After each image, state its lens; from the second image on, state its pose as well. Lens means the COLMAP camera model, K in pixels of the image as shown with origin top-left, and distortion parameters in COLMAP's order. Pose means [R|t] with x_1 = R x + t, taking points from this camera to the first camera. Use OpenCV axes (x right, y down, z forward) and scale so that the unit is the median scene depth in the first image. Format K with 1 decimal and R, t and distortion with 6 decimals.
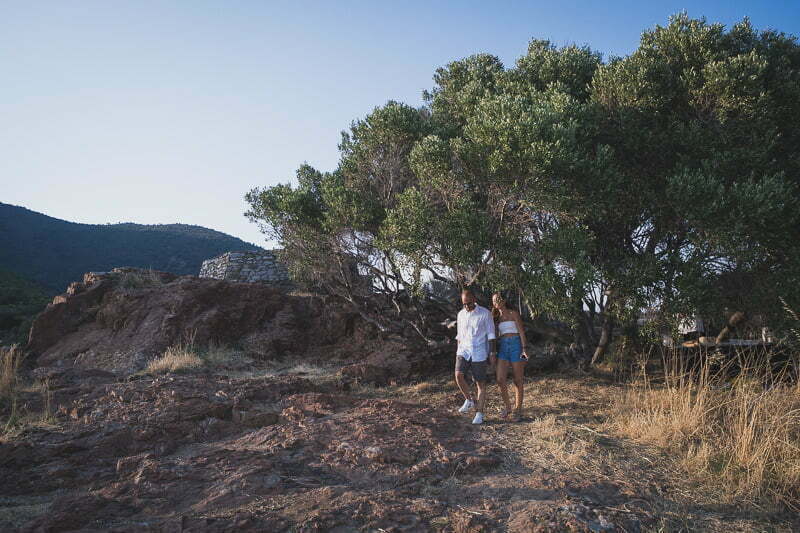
lens RADIAL K [[549.0, 0, 398.8], [0, 549.0, 262.5], [0, 0, 1]] dist [0.006661, 0.000896]
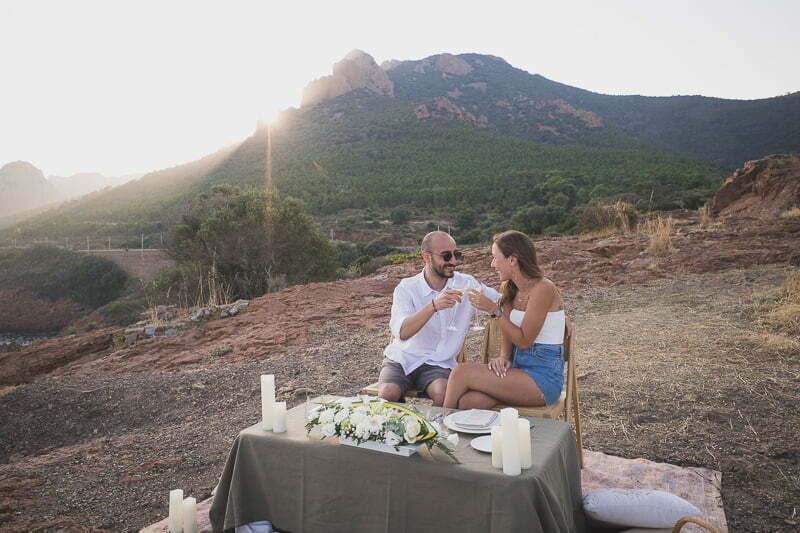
lens RADIAL K [[549.0, 0, 398.8], [0, 549.0, 262.5], [0, 0, 1]] dist [0.006661, 0.000896]
pose [[0.449855, 0.051843, -0.891596, 0.449257], [0.138612, 0.982164, 0.127046, -0.040332], [0.882280, -0.180738, 0.434645, -0.677603]]
